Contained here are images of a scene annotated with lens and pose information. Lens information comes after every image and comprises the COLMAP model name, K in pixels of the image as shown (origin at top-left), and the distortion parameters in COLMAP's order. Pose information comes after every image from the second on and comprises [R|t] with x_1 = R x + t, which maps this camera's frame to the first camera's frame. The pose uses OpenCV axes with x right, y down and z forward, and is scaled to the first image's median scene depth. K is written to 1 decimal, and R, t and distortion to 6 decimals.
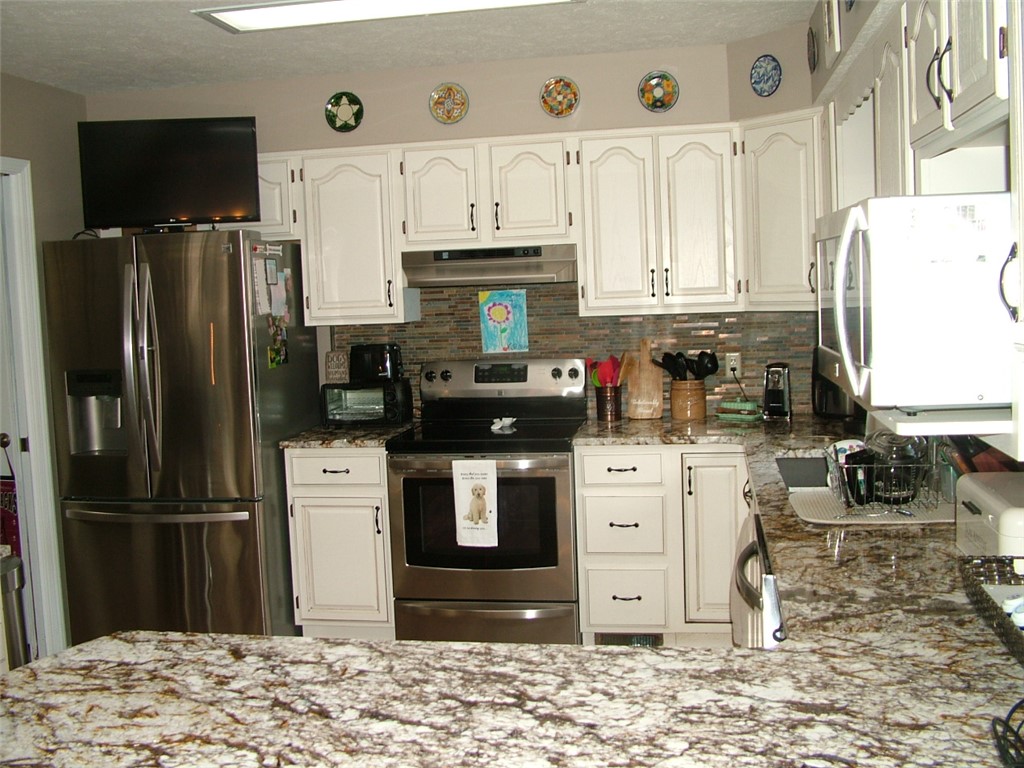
lens RADIAL K [[1052.9, 0, 517.3], [0, 1052.9, 379.9], [0, 0, 1]] dist [-0.136542, 0.104431]
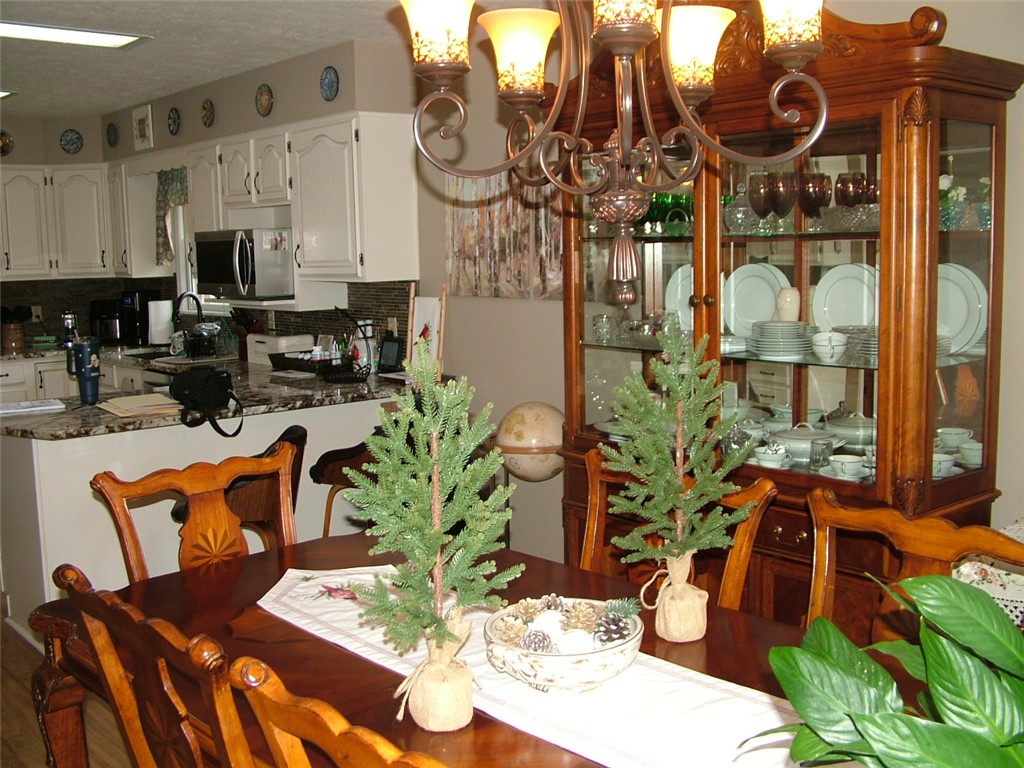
lens RADIAL K [[1052.9, 0, 517.3], [0, 1052.9, 379.9], [0, 0, 1]] dist [-0.136542, 0.104431]
pose [[0.610193, -0.071367, 0.789032, -0.663667], [0.064146, 0.997115, 0.040582, 0.078657], [-0.789652, 0.025850, 0.613011, -0.607316]]
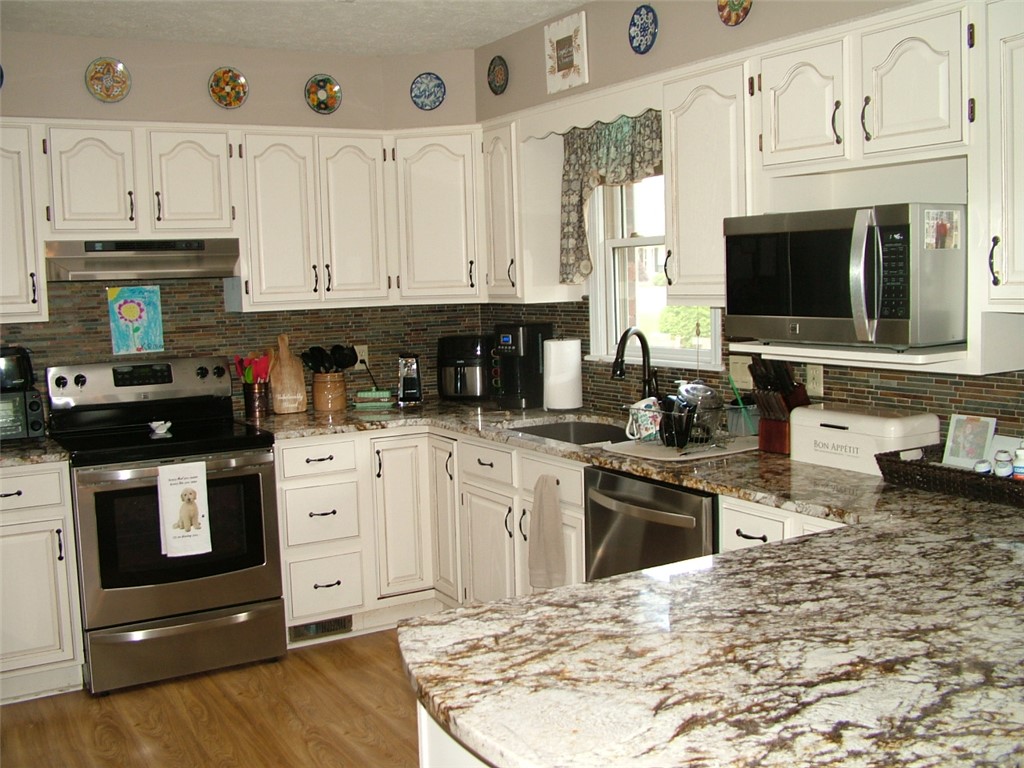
lens RADIAL K [[1052.9, 0, 517.3], [0, 1052.9, 379.9], [0, 0, 1]] dist [-0.136542, 0.104431]
pose [[0.754228, -0.045687, 0.655021, -0.419979], [0.056467, 0.998394, 0.004617, 0.014347], [-0.654180, 0.033505, 0.755597, 0.101289]]
